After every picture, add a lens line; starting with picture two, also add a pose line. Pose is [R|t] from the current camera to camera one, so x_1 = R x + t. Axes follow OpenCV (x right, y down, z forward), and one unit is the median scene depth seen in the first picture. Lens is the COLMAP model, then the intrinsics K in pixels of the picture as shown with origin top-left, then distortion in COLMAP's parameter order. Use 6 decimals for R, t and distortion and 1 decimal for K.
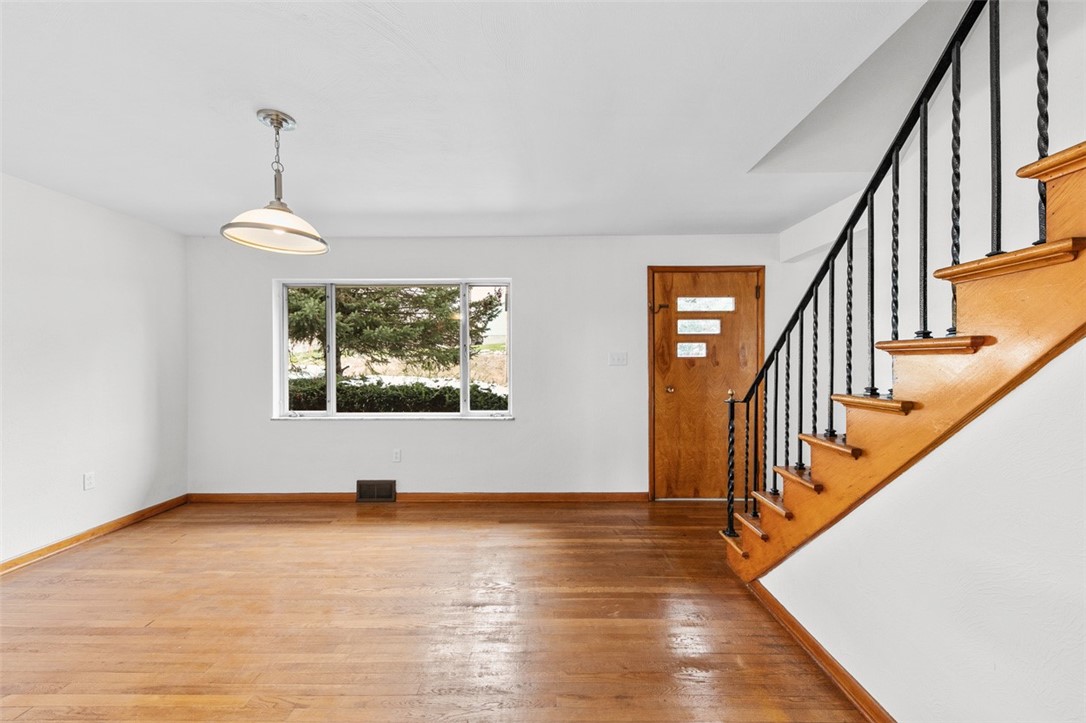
lens RADIAL K [[422.7, 0, 544.3], [0, 422.7, 364.1], [0, 0, 1]] dist [0.007757, -0.004121]
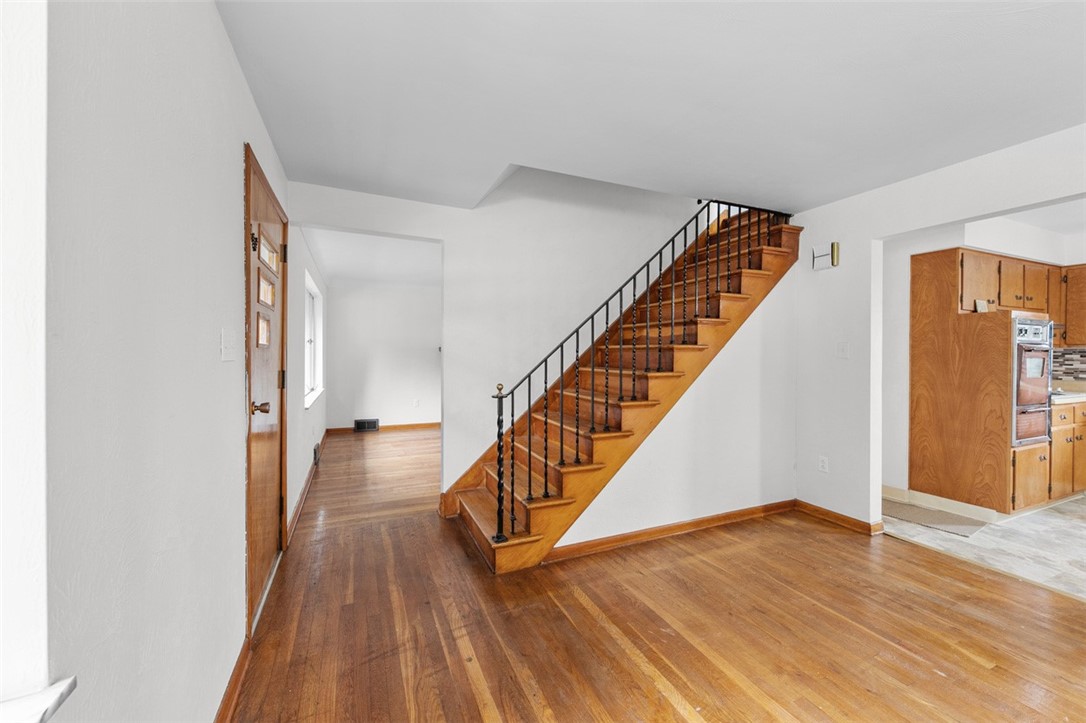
lens RADIAL K [[422.7, 0, 545.2], [0, 422.7, 355.0], [0, 0, 1]] dist [0.007757, -0.004121]
pose [[-0.408826, -0.005197, 0.912598, -0.308964], [0.003246, 0.999969, 0.007149, -0.005395], [-0.912607, 0.005886, -0.408796, 0.898878]]
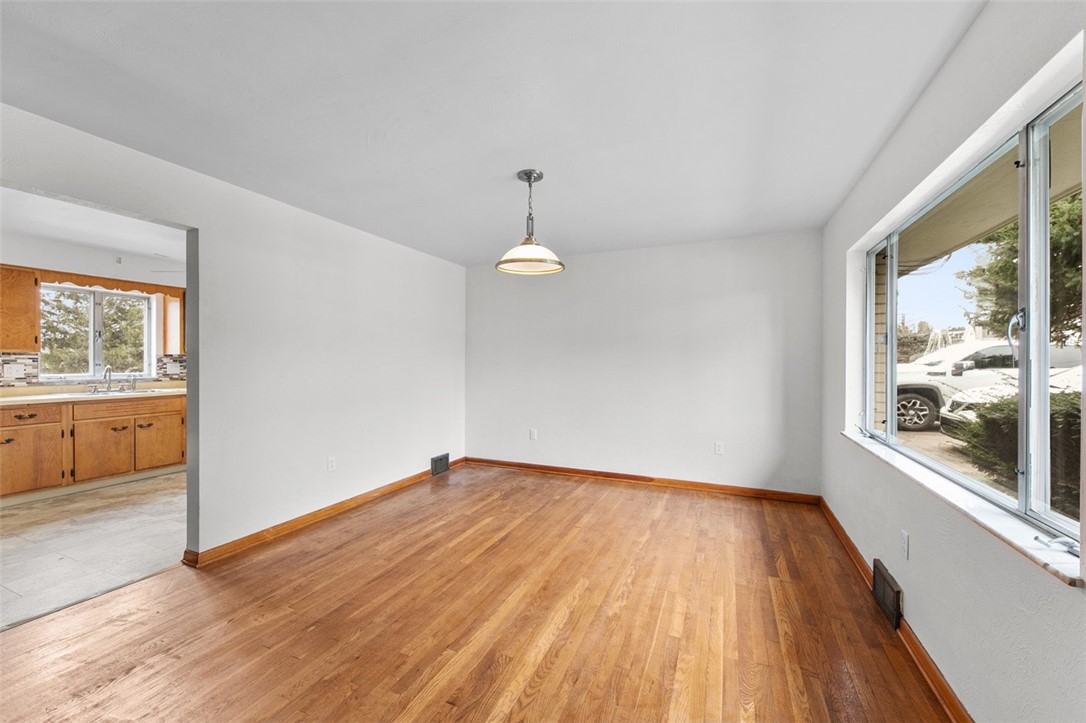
lens RADIAL K [[422.7, 0, 547.4], [0, 422.7, 359.4], [0, 0, 1]] dist [0.007757, -0.004121]
pose [[-0.394006, 0.000633, -0.919107, 0.298521], [-0.003573, 0.999991, 0.002221, -0.006954], [0.919101, 0.004159, -0.394001, 0.819904]]
